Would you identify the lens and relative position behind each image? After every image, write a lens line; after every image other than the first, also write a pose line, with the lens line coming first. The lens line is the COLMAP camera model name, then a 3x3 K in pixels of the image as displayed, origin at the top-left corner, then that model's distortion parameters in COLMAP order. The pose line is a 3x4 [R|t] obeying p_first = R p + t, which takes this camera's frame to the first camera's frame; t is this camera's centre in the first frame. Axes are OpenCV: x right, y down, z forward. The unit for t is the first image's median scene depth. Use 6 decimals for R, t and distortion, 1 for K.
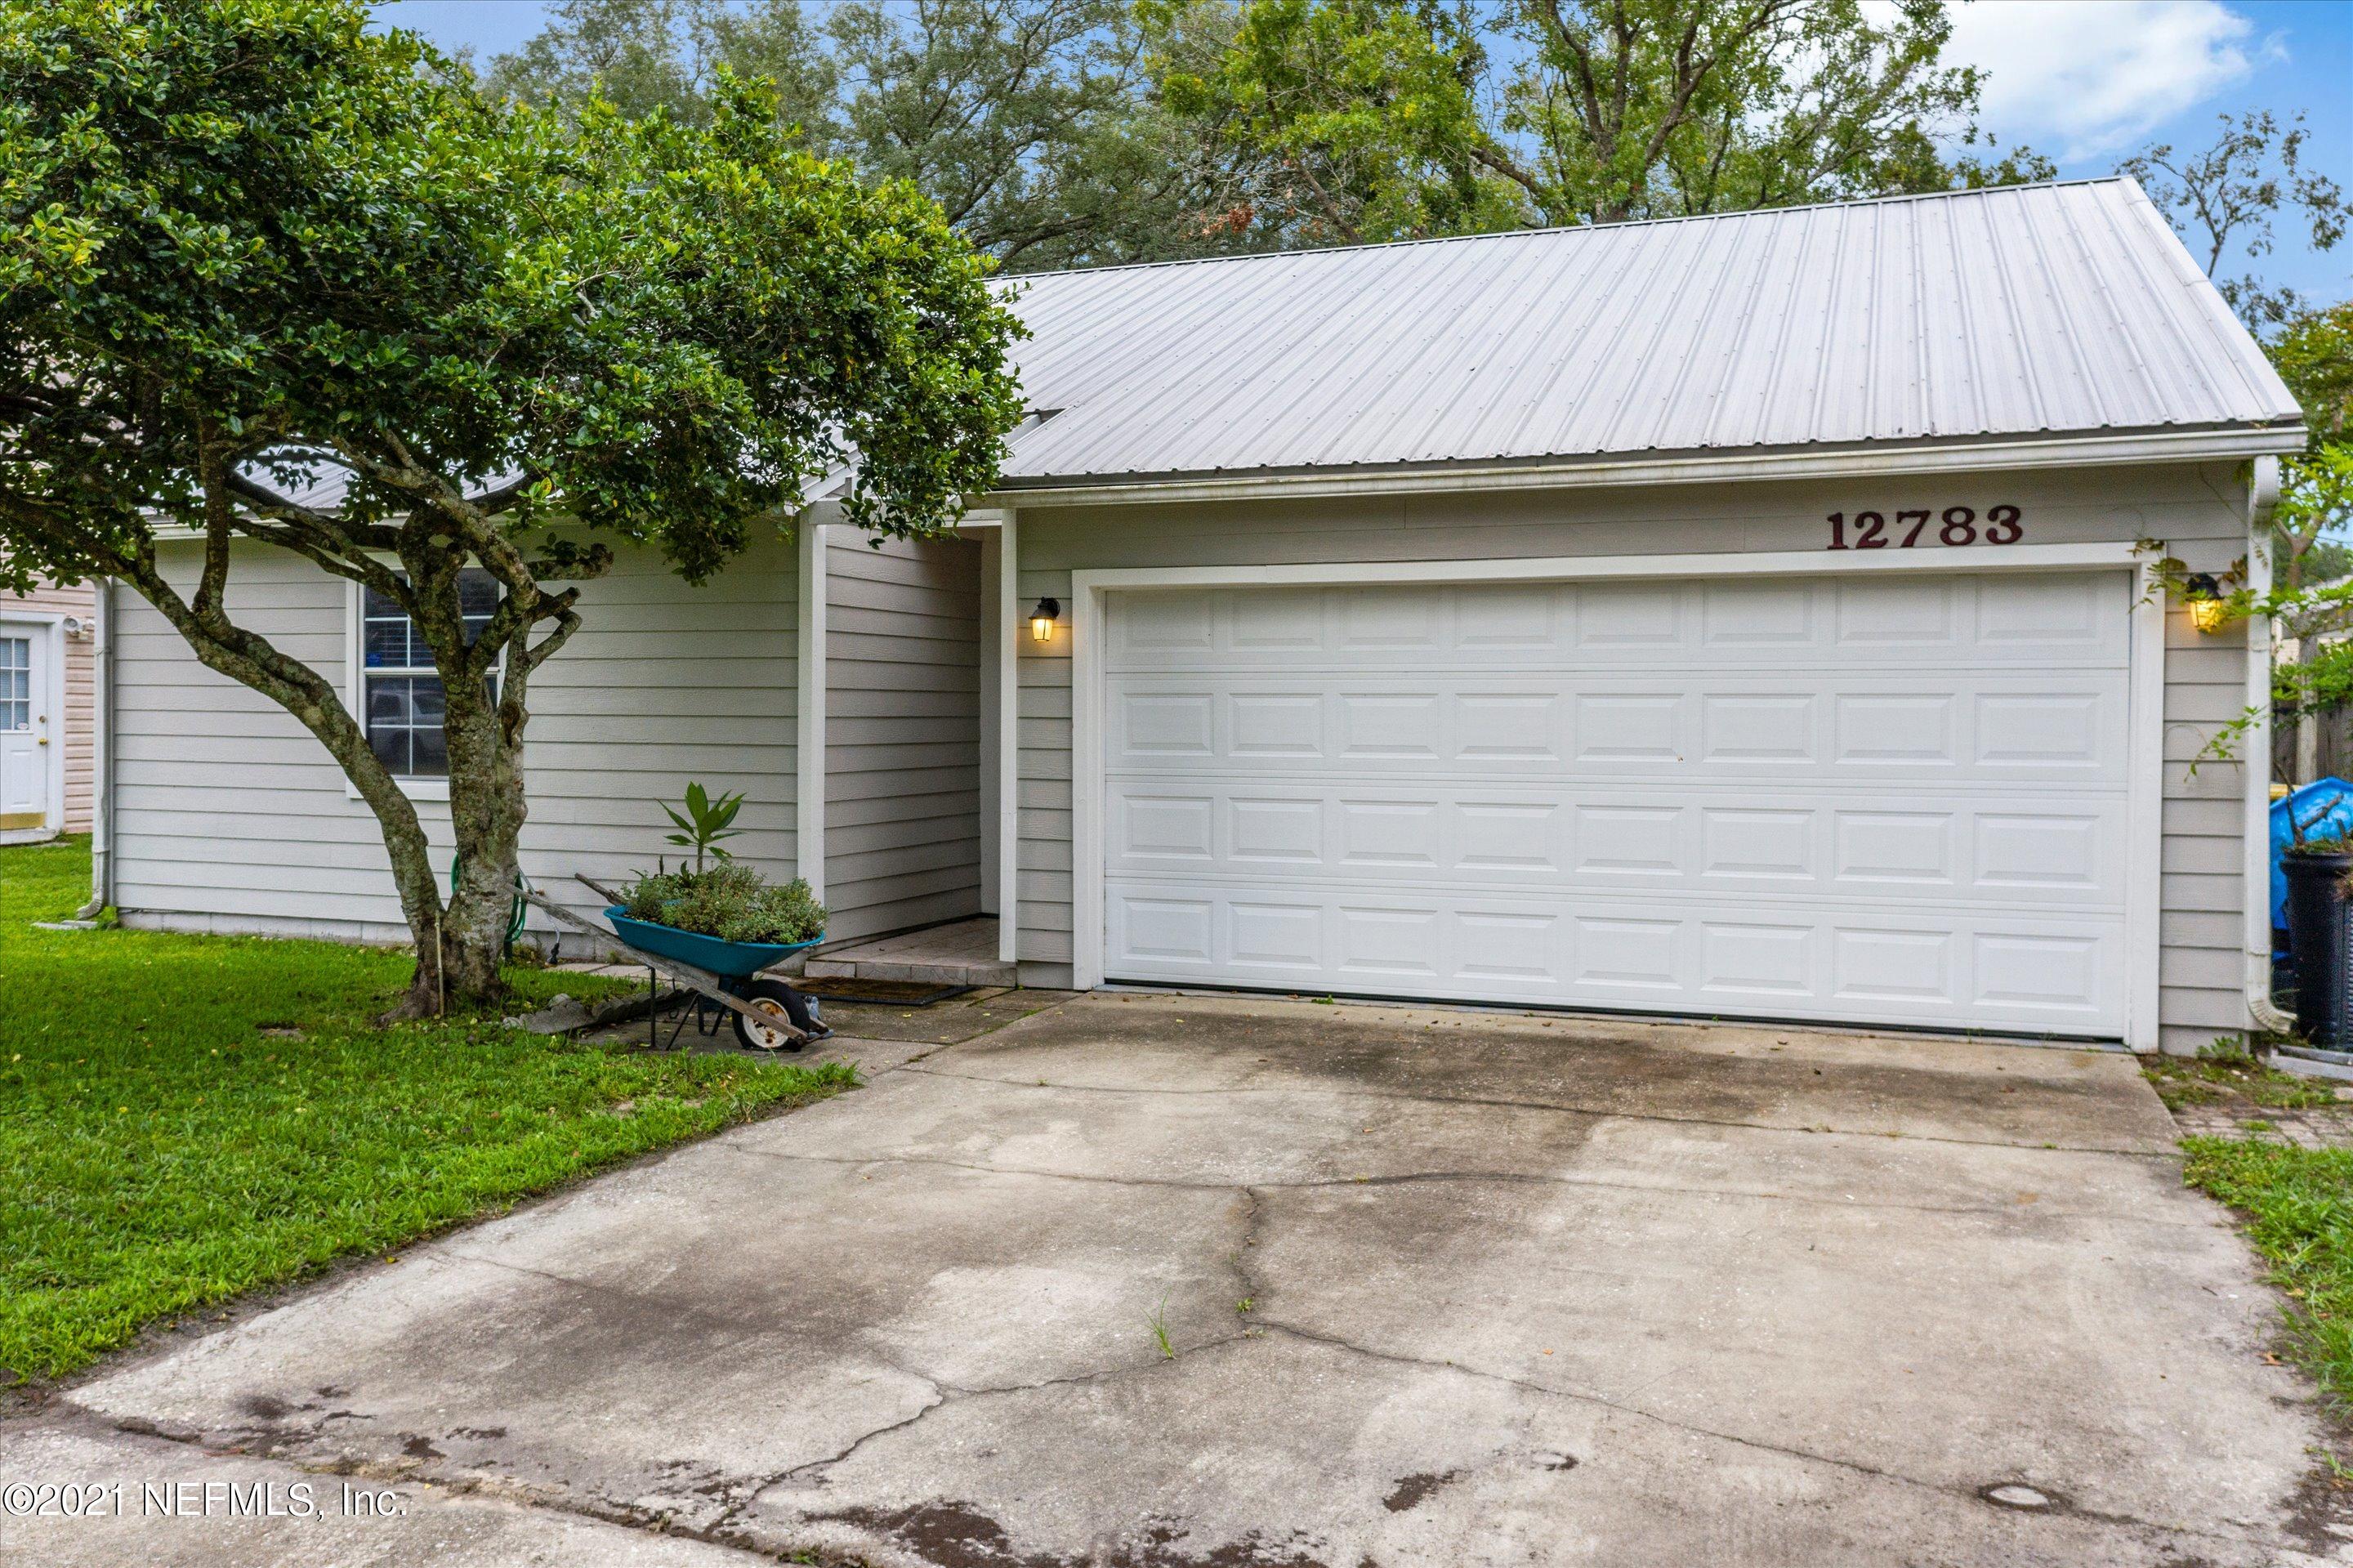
lens RADIAL K [[1903.5, 0, 1120.4], [0, 1903.5, 755.5], [0, 0, 1]] dist [0.030799, 0.004446]
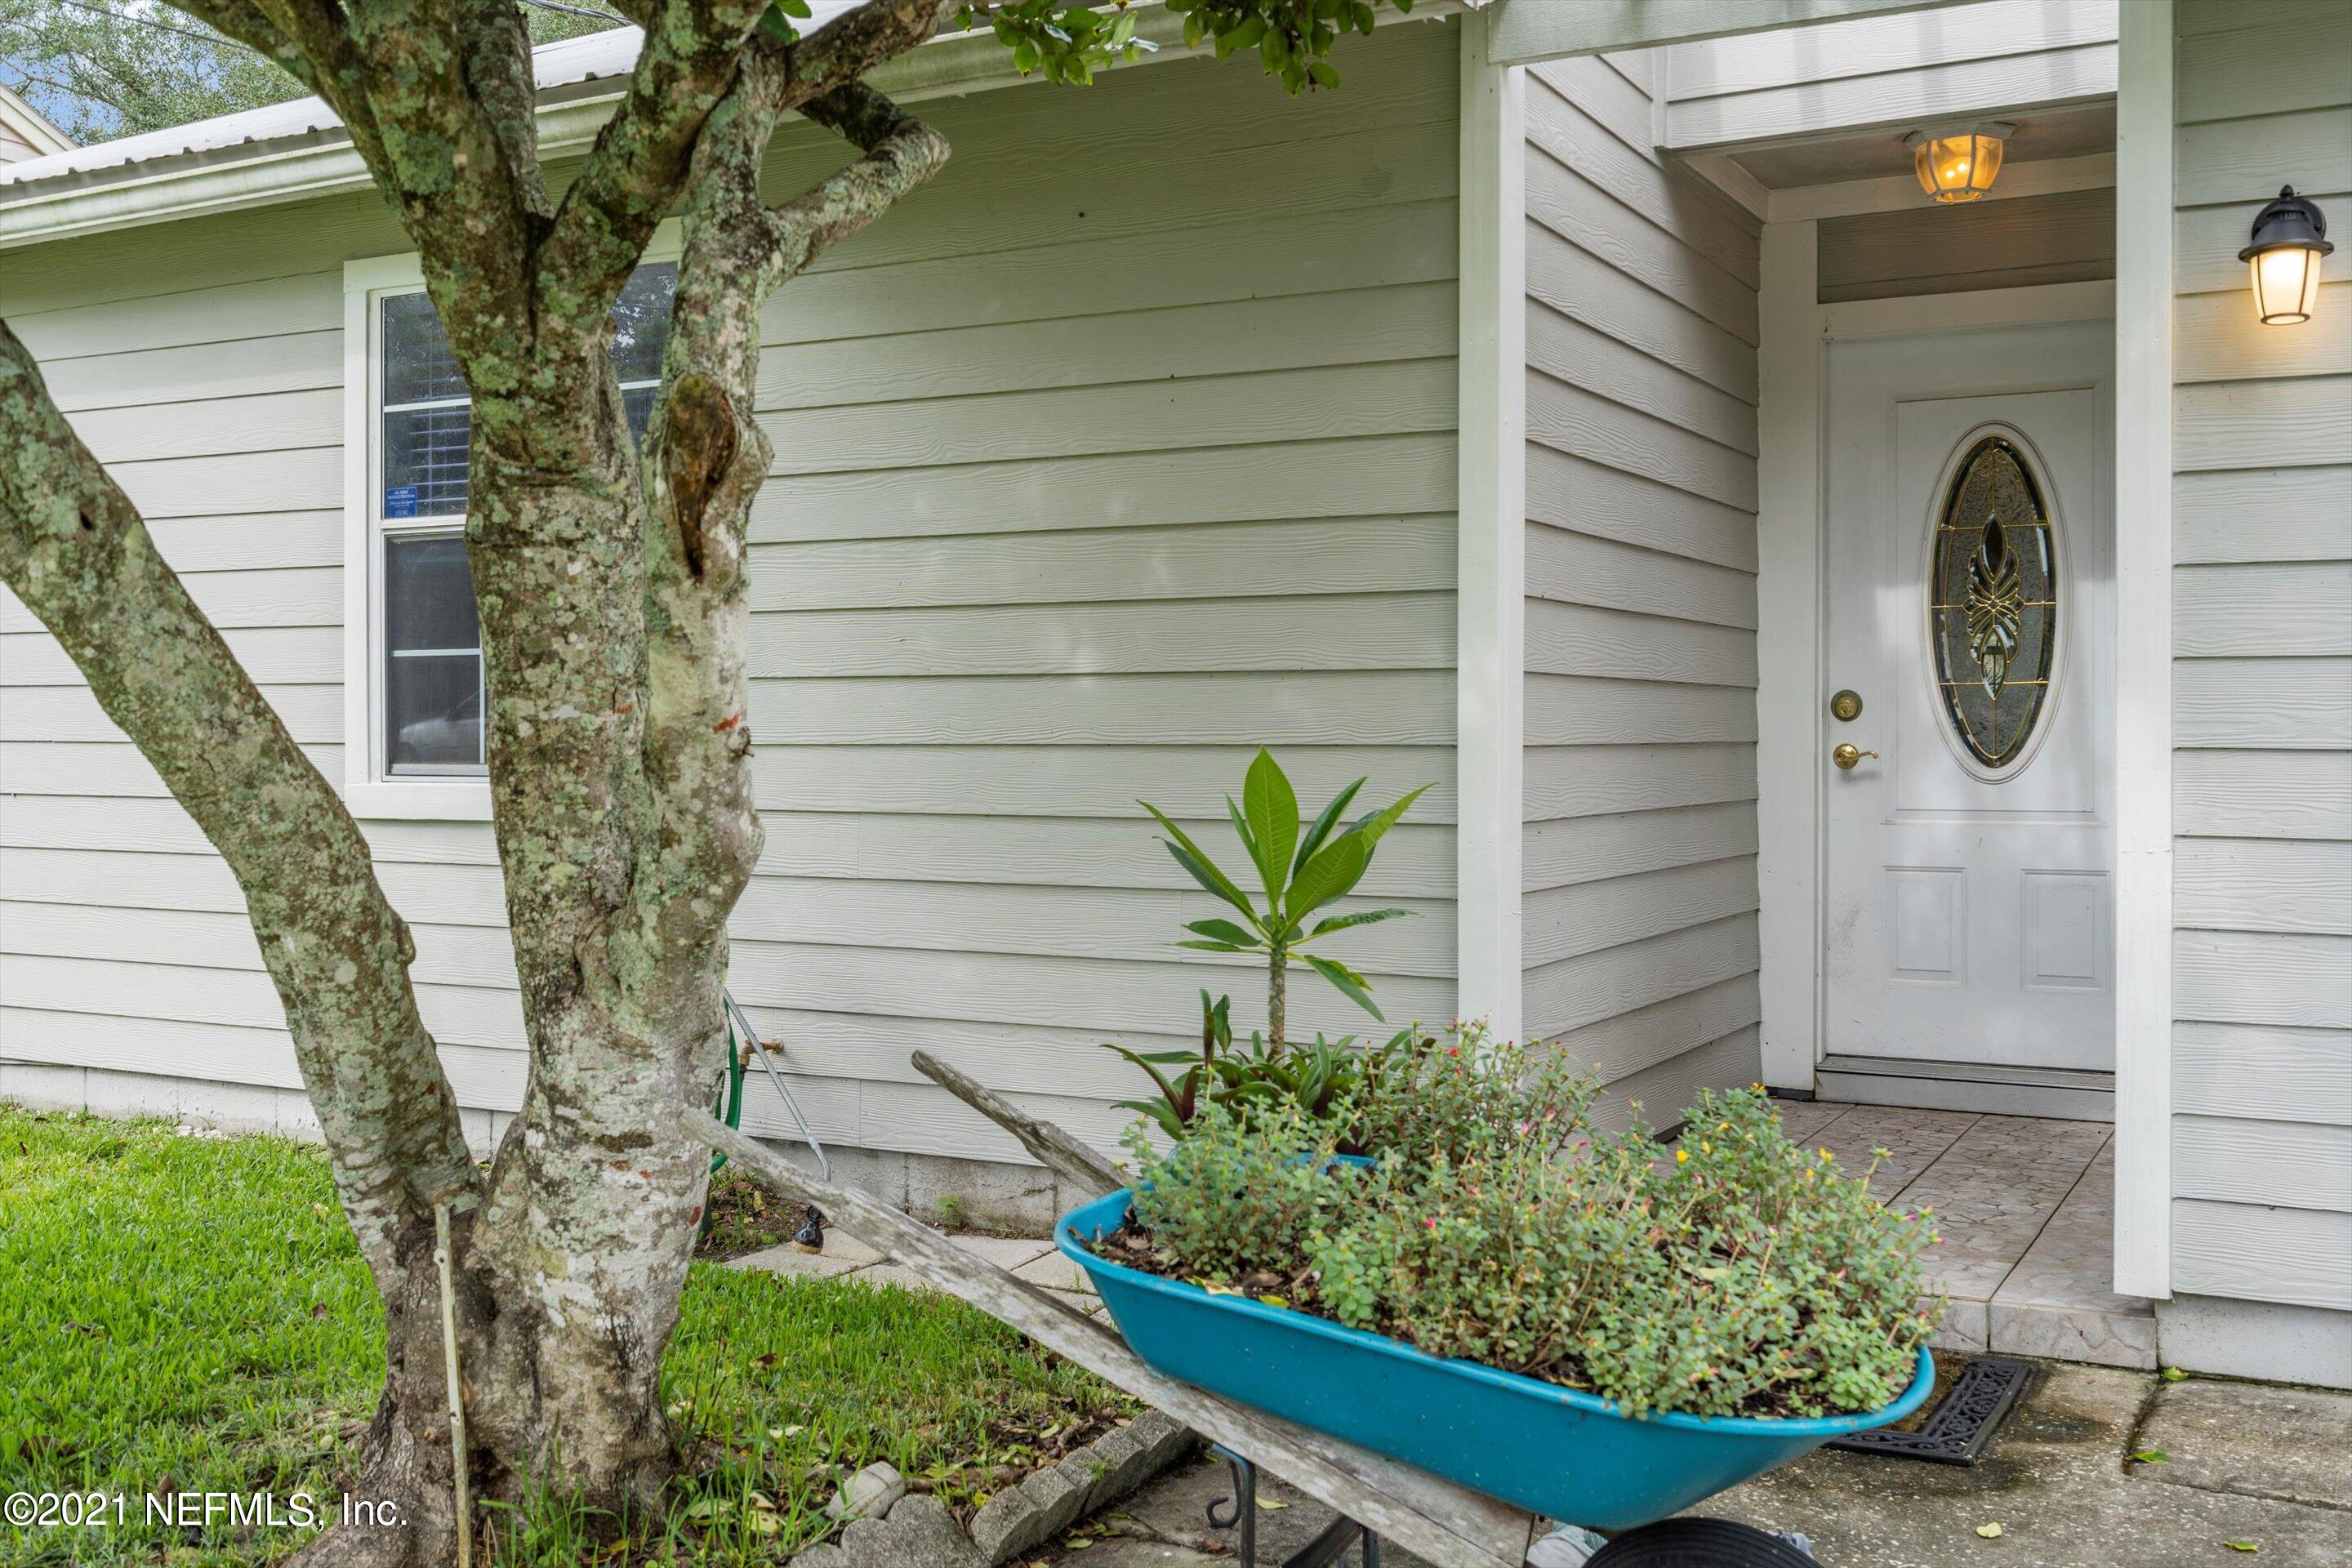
lens RADIAL K [[2360.2, 0, 1176.0], [0, 2360.2, 784.0], [0, 0, 1]] dist [0.001583, -0.003063]
pose [[0.993665, -0.003754, -0.112322, -0.213923], [0.003505, 0.999991, -0.002418, 0.022480], [0.112330, 0.002009, 0.993669, 0.672001]]
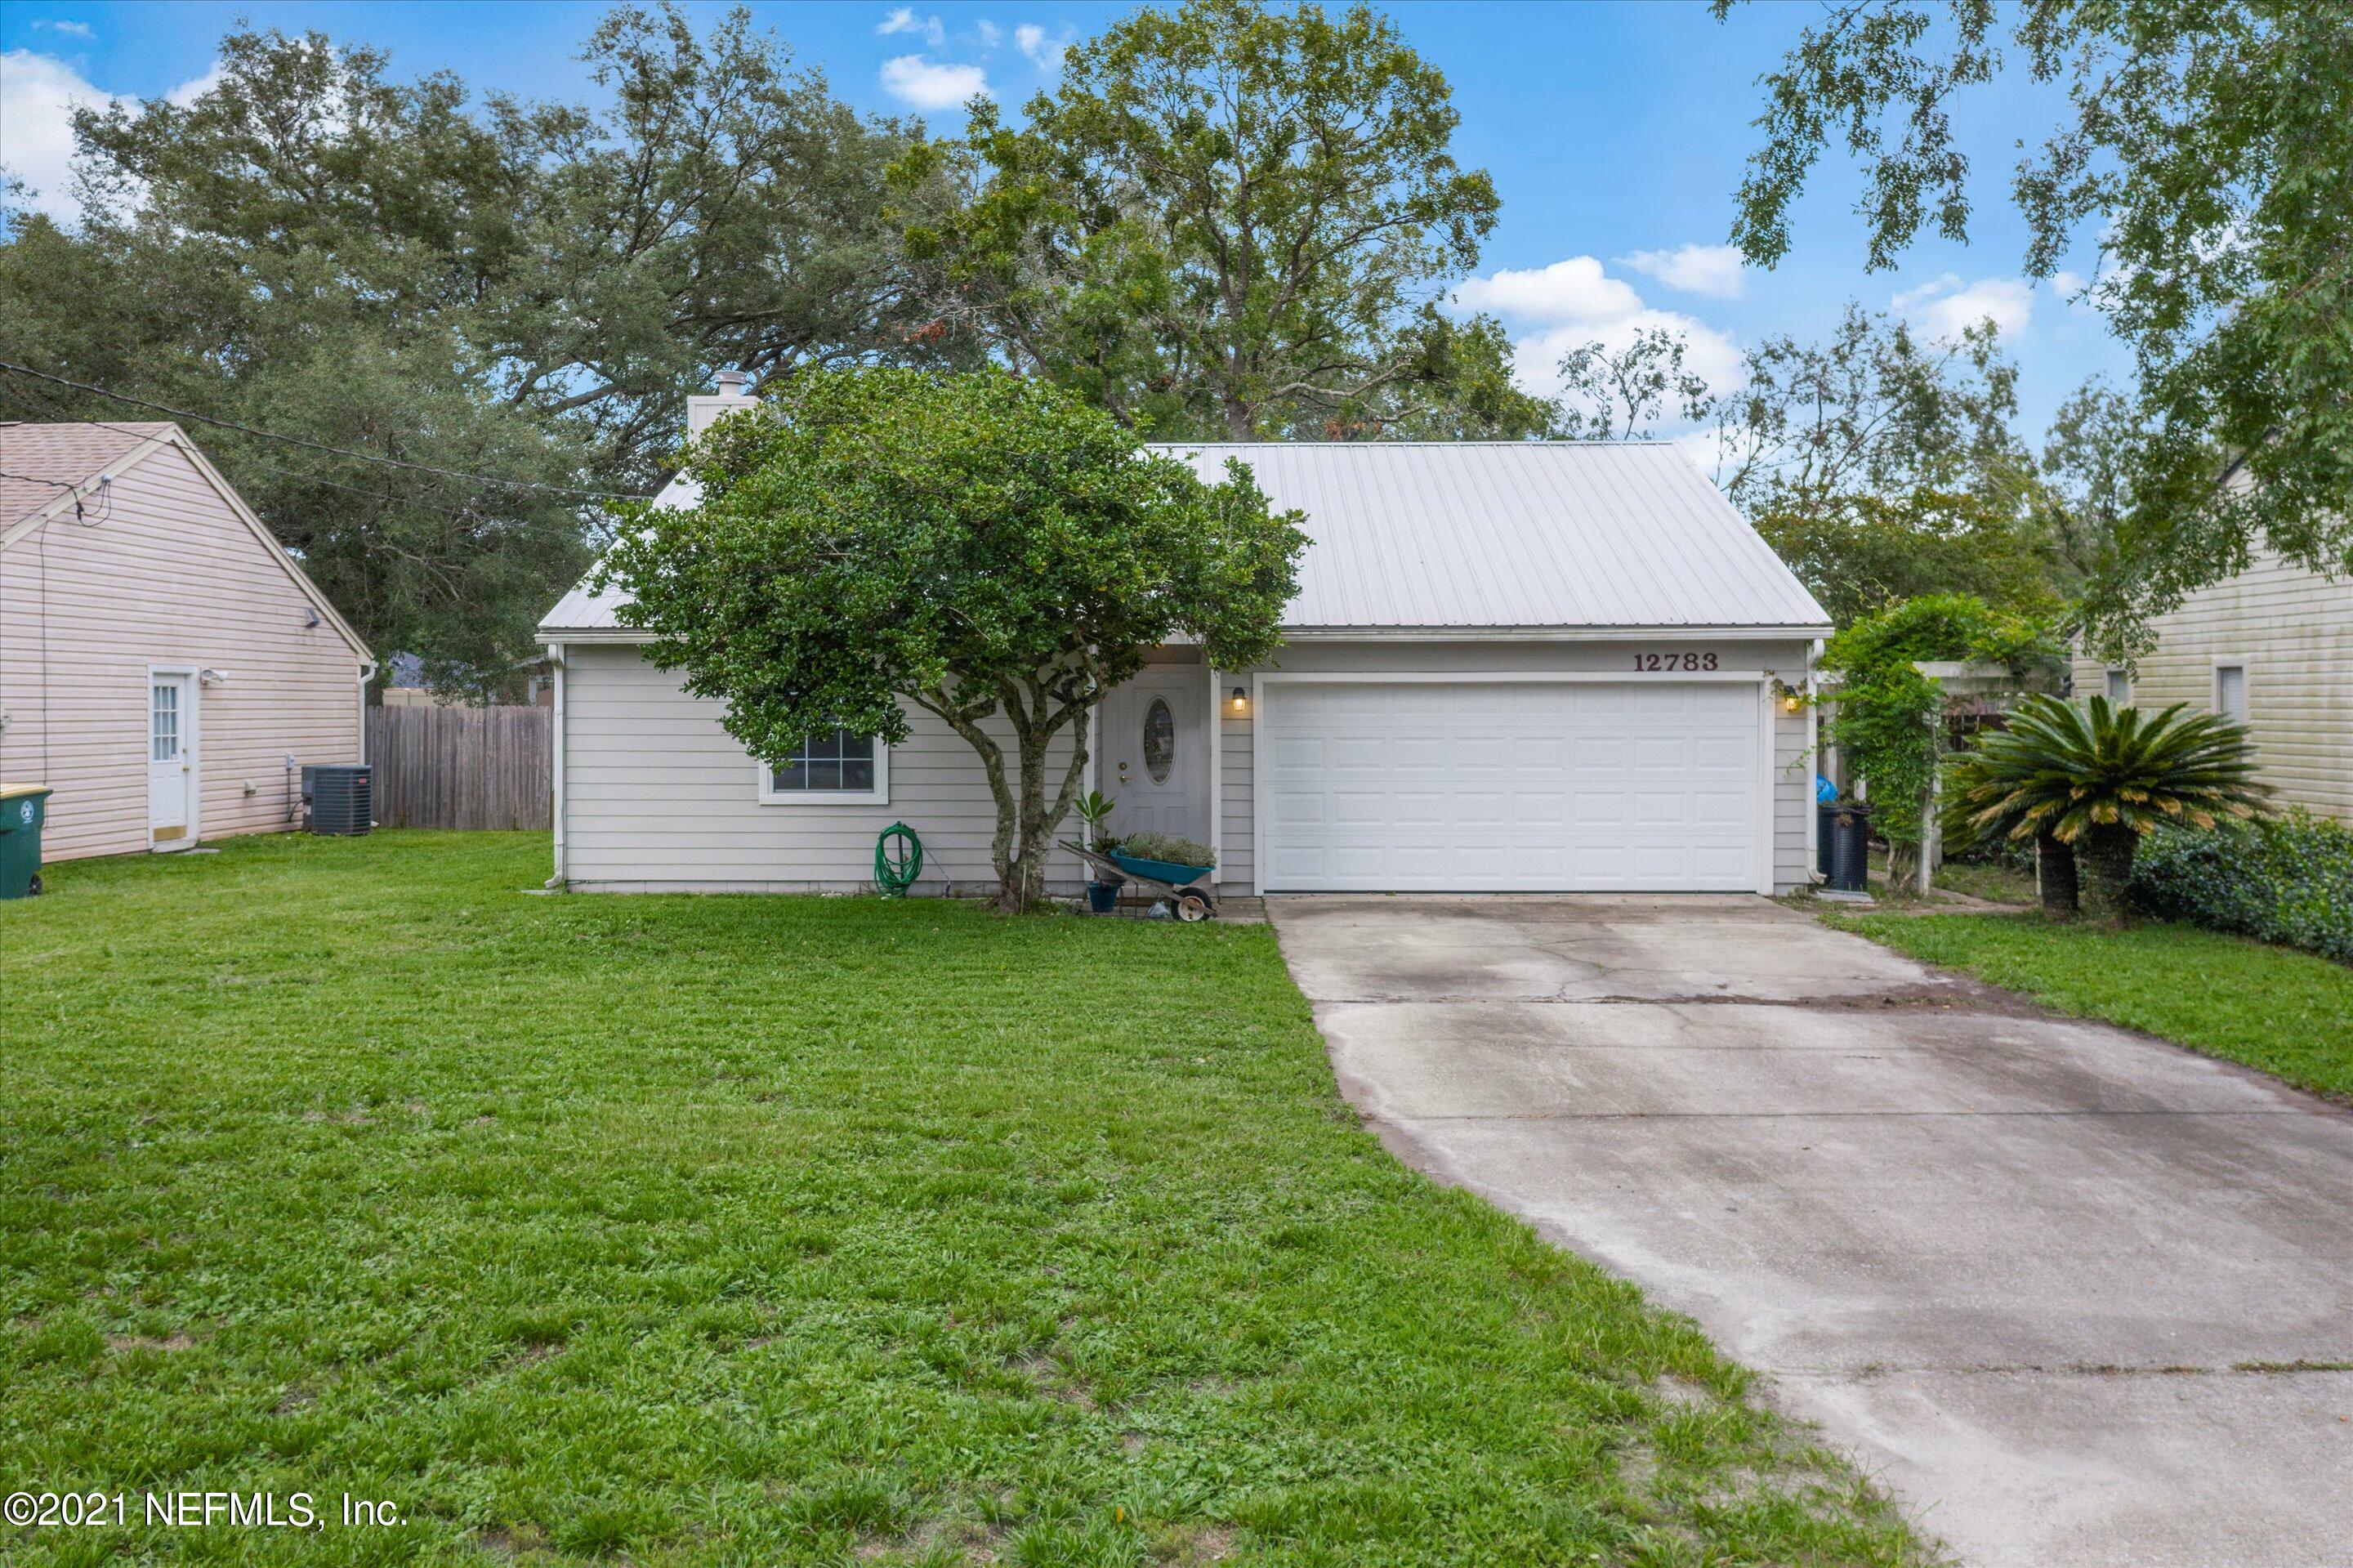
lens RADIAL K [[1903.5, 0, 1120.4], [0, 1903.5, 755.5], [0, 0, 1]] dist [0.030799, 0.004446]
pose [[0.947043, -0.015128, 0.320751, -0.874176], [0.013885, 0.999885, 0.006163, -0.034091], [-0.320807, -0.001383, 0.947143, -0.854486]]
